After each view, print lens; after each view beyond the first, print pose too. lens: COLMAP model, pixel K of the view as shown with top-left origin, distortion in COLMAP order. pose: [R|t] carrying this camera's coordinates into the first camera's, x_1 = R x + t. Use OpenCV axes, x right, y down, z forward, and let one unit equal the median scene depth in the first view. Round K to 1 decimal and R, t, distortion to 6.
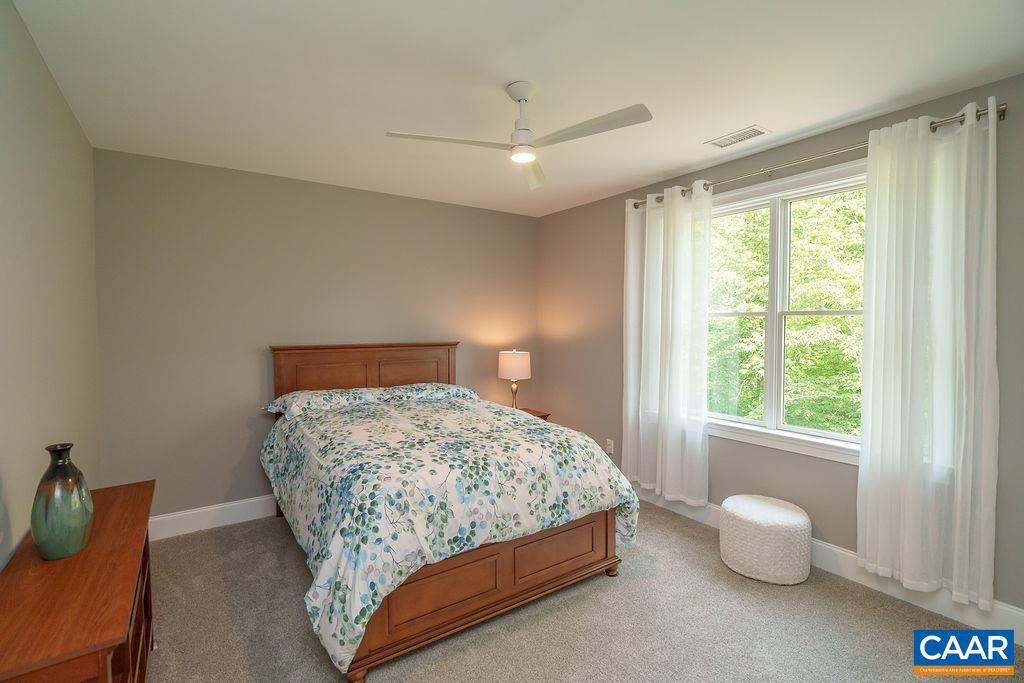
lens RADIAL K [[463.2, 0, 507.7], [0, 463.2, 338.5], [0, 0, 1]] dist [-0.005180, 0.000108]
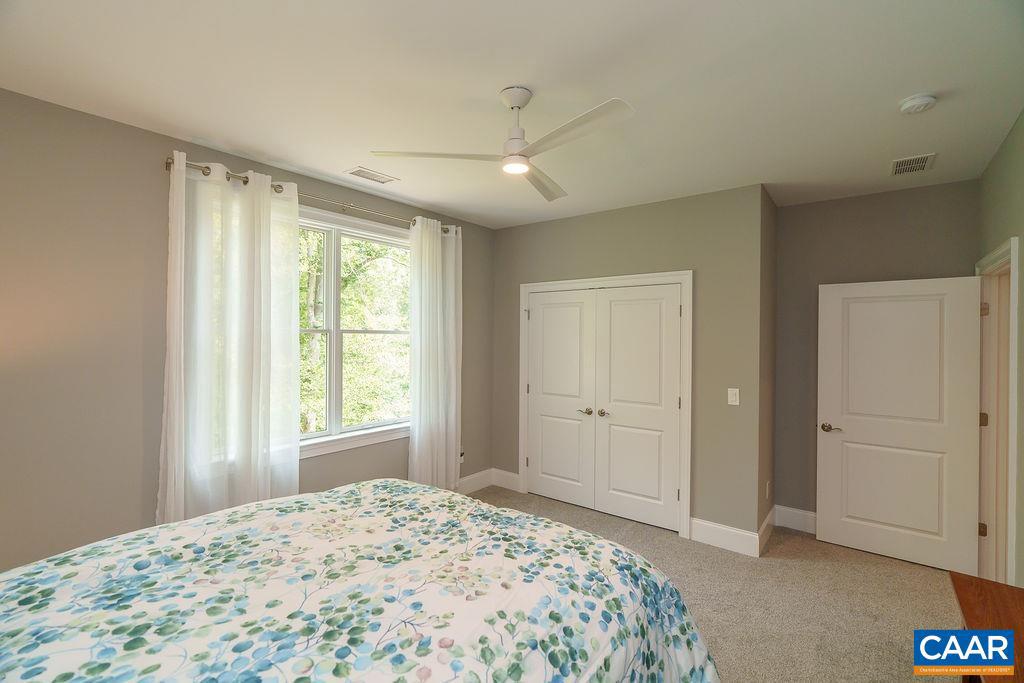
lens RADIAL K [[463.2, 0, 507.7], [0, 463.2, 338.5], [0, 0, 1]] dist [-0.005180, 0.000108]
pose [[-0.295217, -0.005576, 0.955414, -0.633610], [0.023977, 0.999625, 0.013243, -0.042160], [-0.955129, 0.026817, -0.294972, 0.955797]]
